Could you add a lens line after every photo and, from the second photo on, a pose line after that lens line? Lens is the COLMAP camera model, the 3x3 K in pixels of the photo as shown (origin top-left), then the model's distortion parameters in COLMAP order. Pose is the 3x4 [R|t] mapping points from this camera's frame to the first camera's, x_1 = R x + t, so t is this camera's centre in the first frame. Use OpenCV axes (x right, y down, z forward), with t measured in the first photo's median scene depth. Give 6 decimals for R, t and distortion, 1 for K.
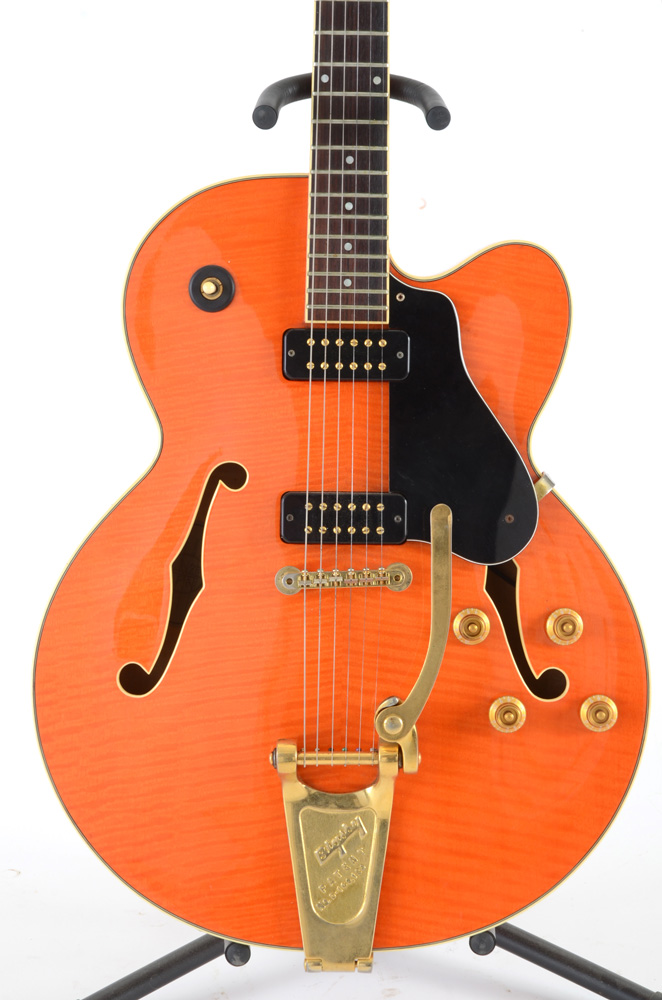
lens RADIAL K [[2982.1, 0, 331.0], [0, 2982.1, 500.0], [0, 0, 1]] dist [0.110930, -0.094765]
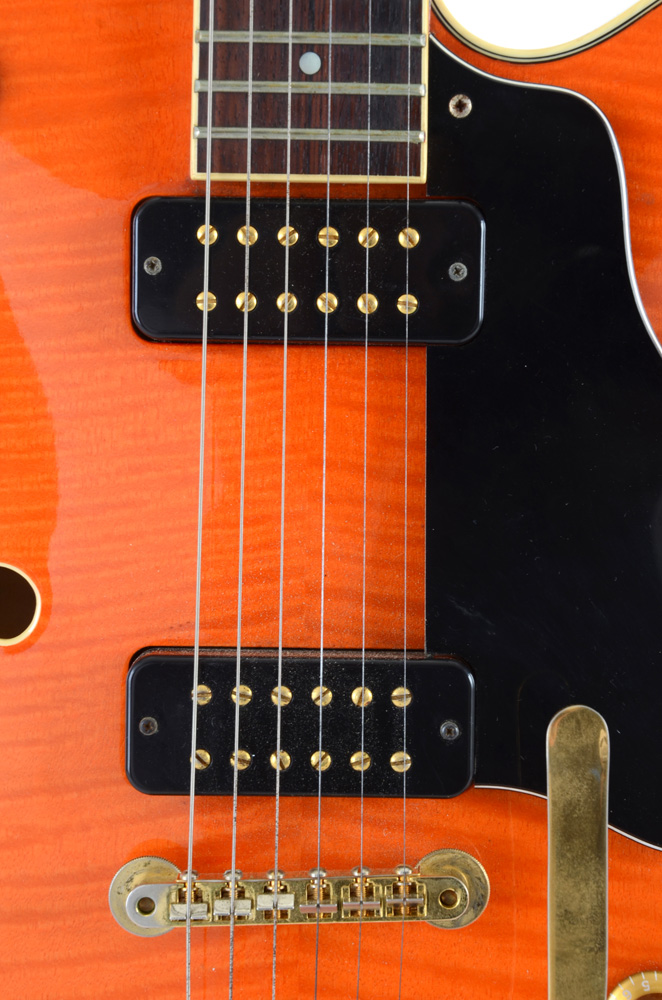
lens RADIAL K [[2406.7, 0, 331.0], [0, 2406.7, 500.0], [0, 0, 1]] dist [0.239159, 0.574315]
pose [[0.999819, 0.003047, -0.018802, 0.013536], [-0.002276, 0.999161, 0.040885, -0.033112], [0.018911, -0.040835, 0.998987, 0.710993]]
